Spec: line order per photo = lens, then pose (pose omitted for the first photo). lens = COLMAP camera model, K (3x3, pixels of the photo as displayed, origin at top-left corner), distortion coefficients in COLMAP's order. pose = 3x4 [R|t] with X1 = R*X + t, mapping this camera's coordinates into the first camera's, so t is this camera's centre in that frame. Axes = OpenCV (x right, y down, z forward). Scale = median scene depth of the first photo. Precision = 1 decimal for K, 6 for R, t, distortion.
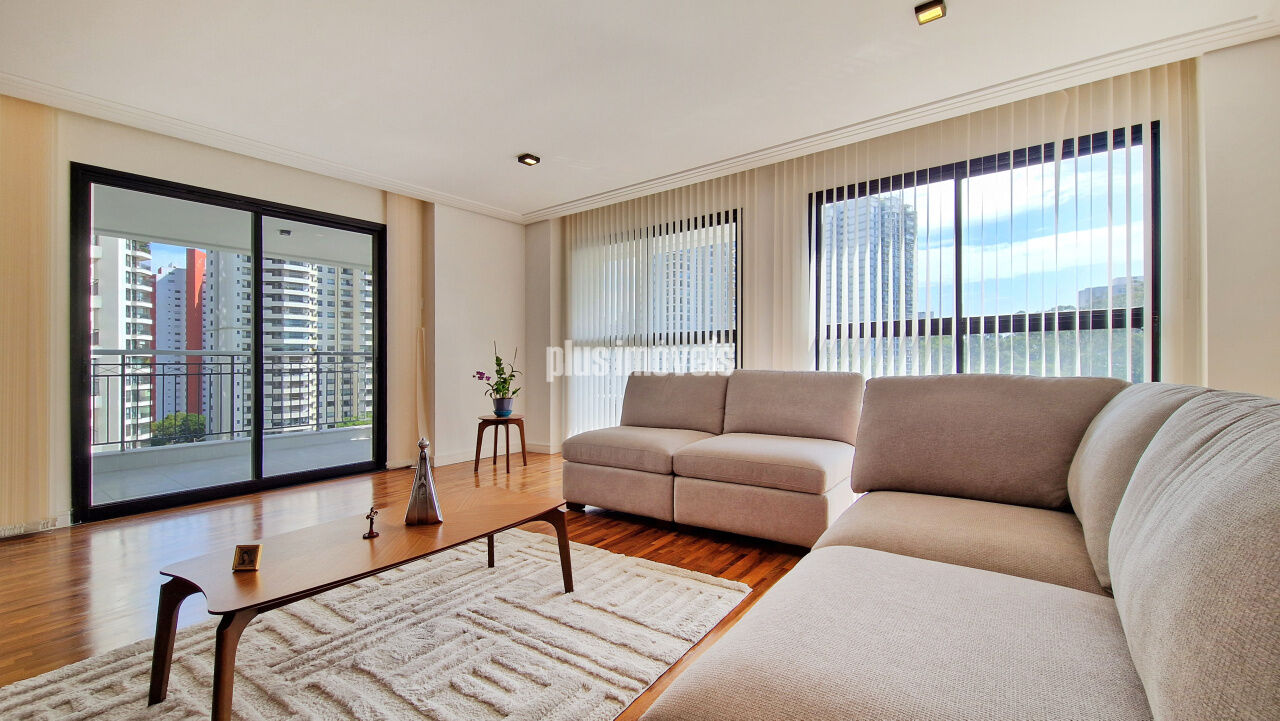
lens RADIAL K [[553.1, 0, 644.3], [0, 553.1, 351.8], [0, 0, 1]] dist [0.022101, -0.013889]
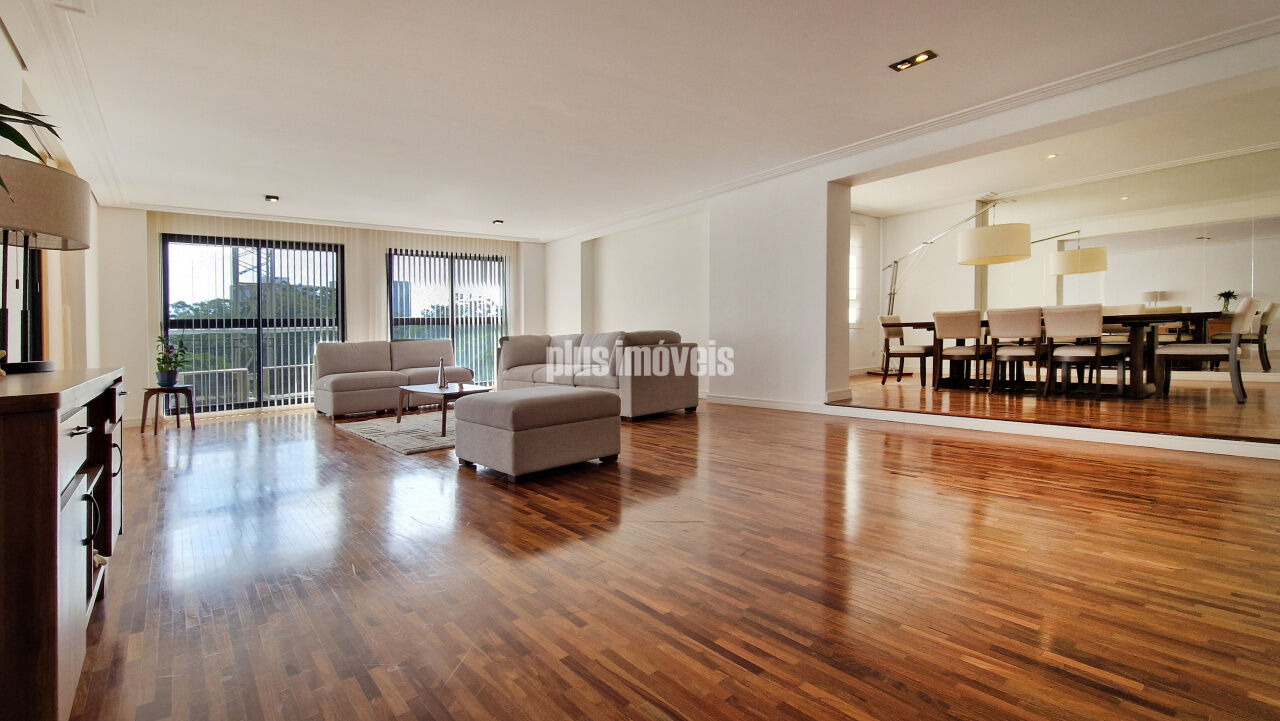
lens RADIAL K [[553.1, 0, 644.3], [0, 553.1, 351.8], [0, 0, 1]] dist [0.022101, -0.013889]
pose [[0.236535, -0.021791, 0.971379, -1.375543], [0.017664, 0.999680, 0.018124, 0.052044], [-0.971462, 0.012872, 0.236844, -0.285389]]
